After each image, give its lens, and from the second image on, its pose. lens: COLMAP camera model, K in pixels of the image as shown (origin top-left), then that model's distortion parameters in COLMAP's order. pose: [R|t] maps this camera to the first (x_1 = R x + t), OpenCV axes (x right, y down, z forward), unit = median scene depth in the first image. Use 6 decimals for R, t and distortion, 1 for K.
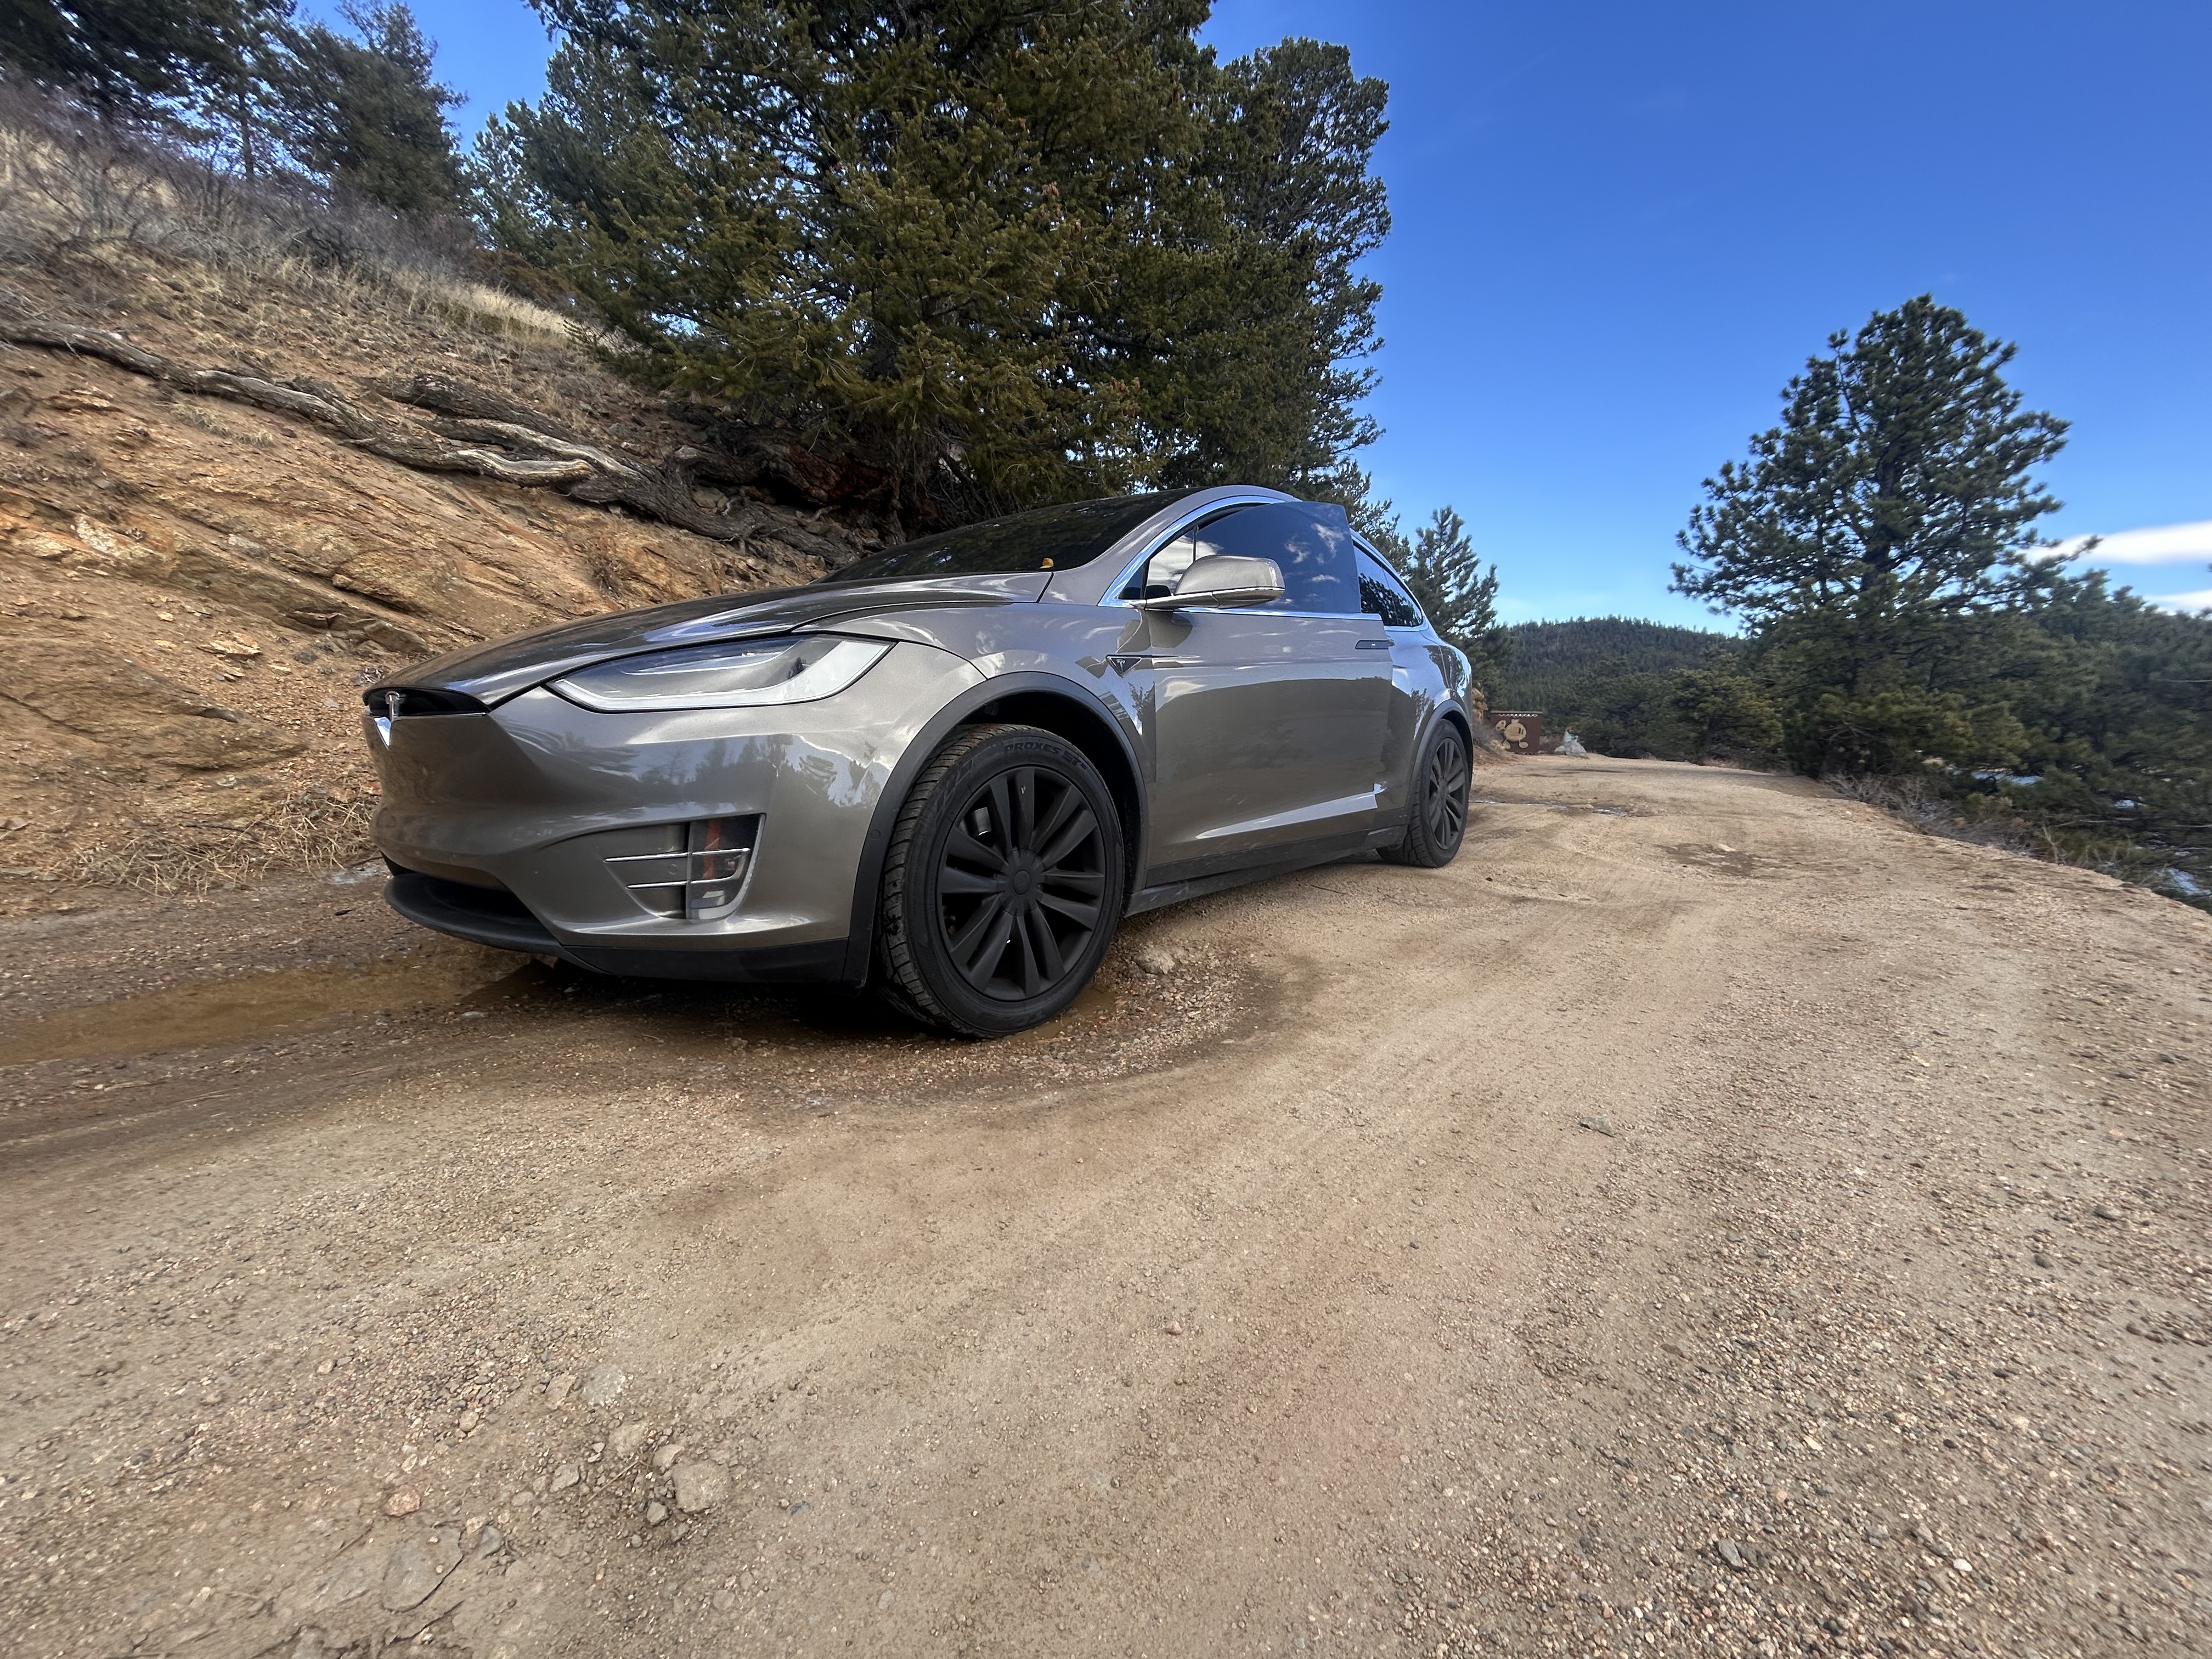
lens RADIAL K [[893.4, 0, 1106.0], [0, 893.4, 829.5], [0, 0, 1]] dist [0.001144, 0.000129]
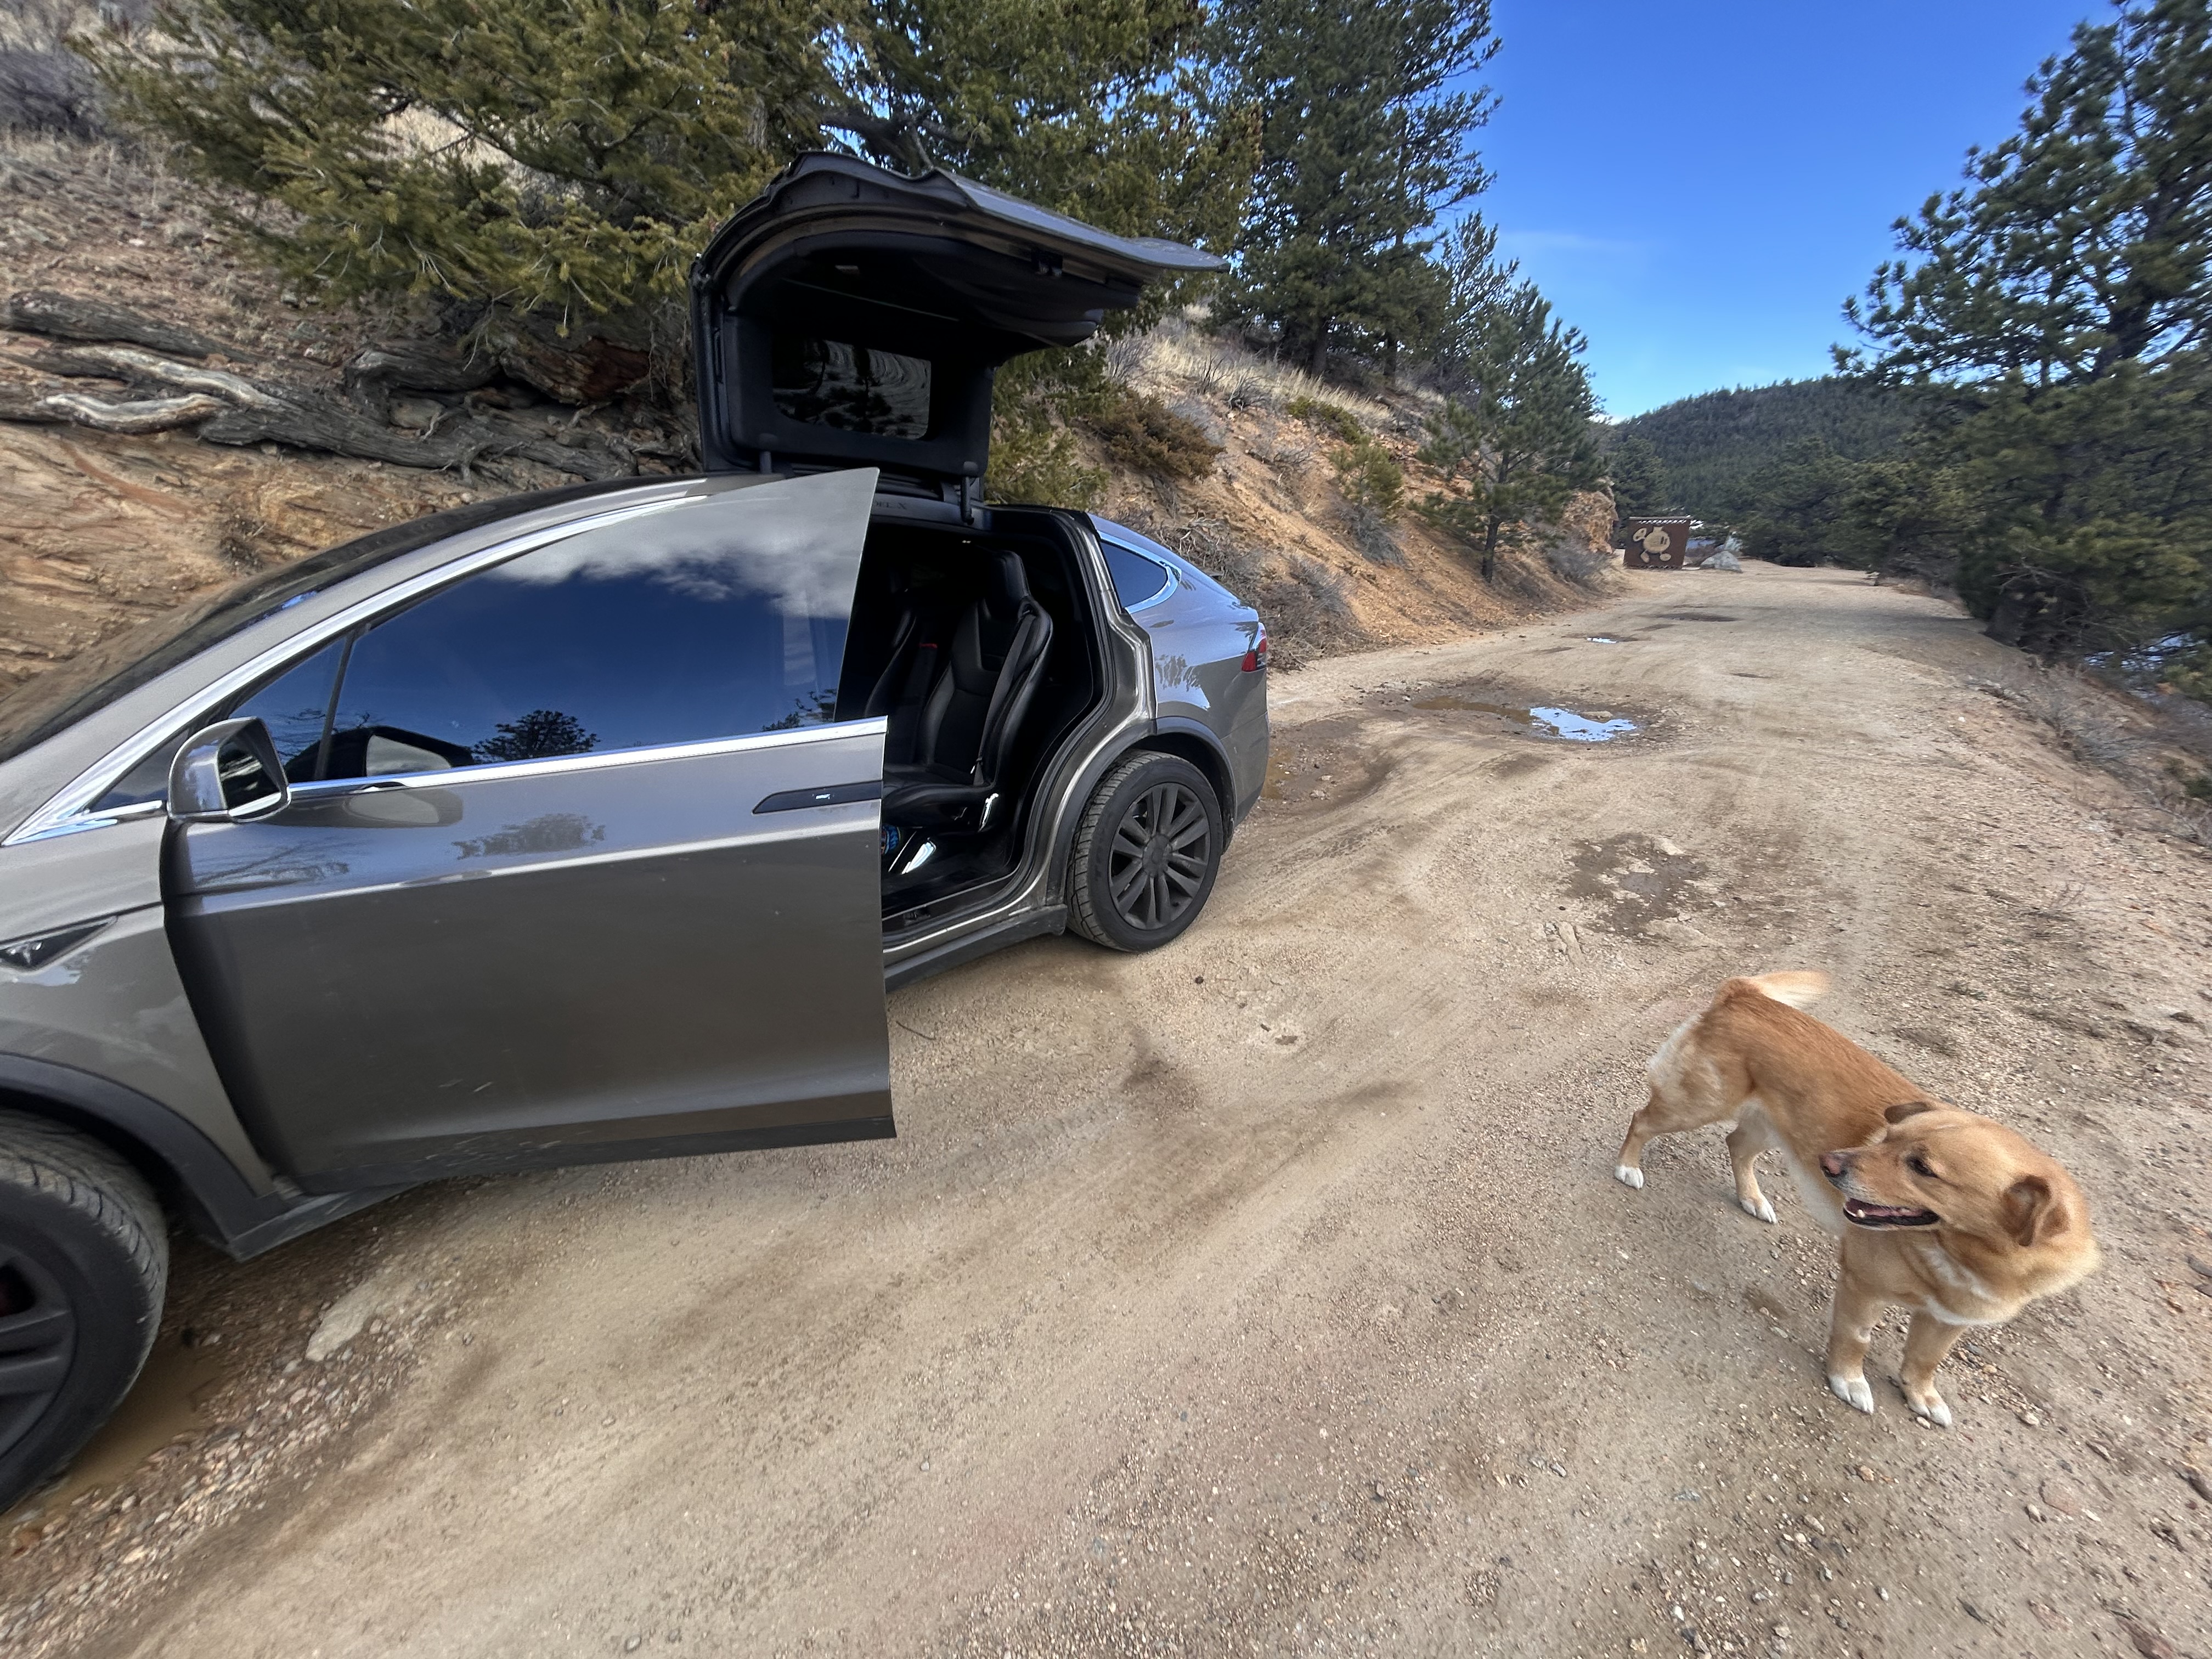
lens RADIAL K [[881.9, 0, 1106.0], [0, 881.9, 829.5], [0, 0, 1]] dist [0.017118, -0.006750]
pose [[0.990672, 0.009922, -0.135910, 0.132993], [0.018432, 0.978425, 0.205777, -0.065418], [0.135019, -0.206363, 0.969115, 0.088296]]
